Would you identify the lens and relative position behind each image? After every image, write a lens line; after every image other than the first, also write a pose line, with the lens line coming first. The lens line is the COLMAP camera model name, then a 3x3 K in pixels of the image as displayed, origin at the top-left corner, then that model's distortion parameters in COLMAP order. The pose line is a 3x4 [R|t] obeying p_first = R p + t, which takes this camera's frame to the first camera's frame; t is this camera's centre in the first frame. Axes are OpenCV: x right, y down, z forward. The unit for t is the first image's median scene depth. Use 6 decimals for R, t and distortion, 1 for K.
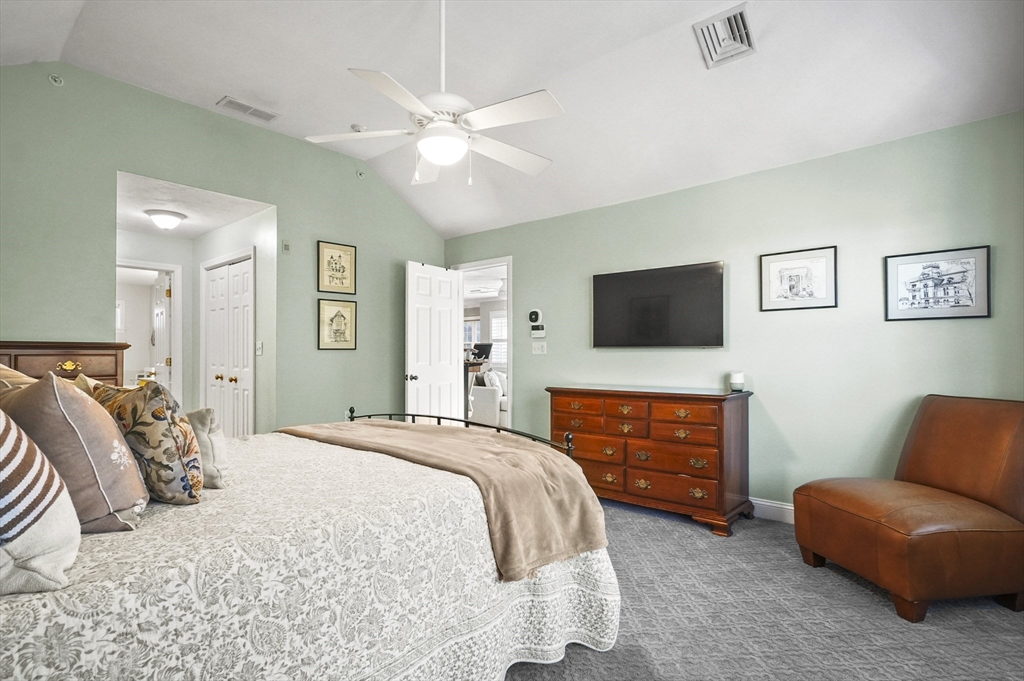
lens RADIAL K [[509.9, 0, 510.5], [0, 509.9, 344.8], [0, 0, 1]] dist [-0.000935, -0.000321]
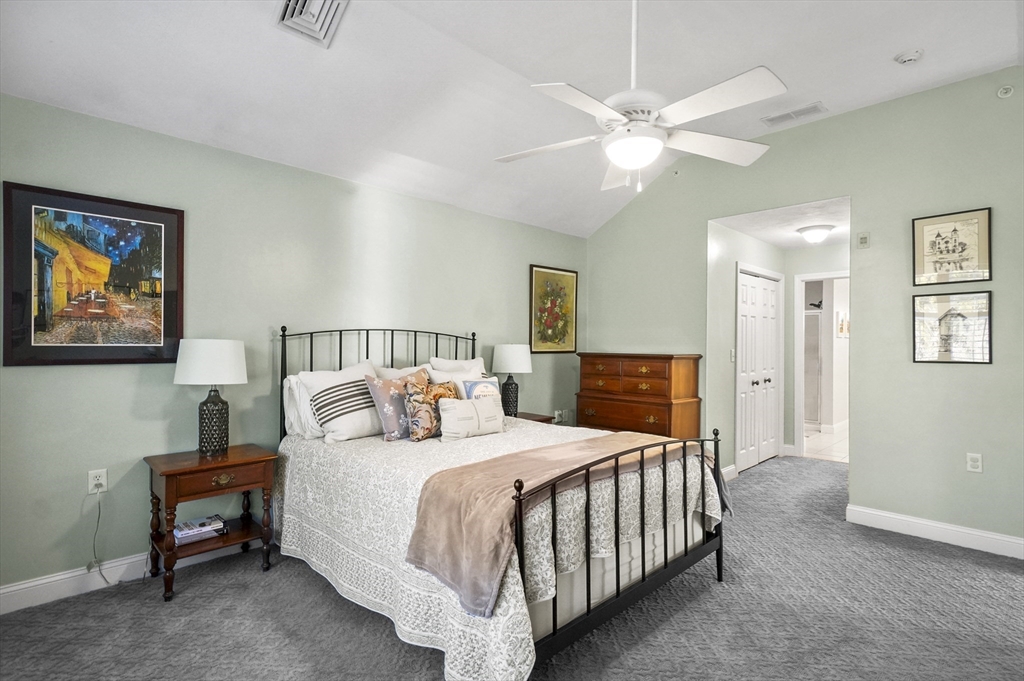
lens RADIAL K [[509.9, 0, 510.3], [0, 509.9, 337.1], [0, 0, 1]] dist [-0.000935, -0.000321]
pose [[-0.090704, -0.006857, -0.995854, 0.424303], [0.012197, 0.999894, -0.007996, -0.029011], [0.995803, -0.012872, -0.090611, 0.459630]]
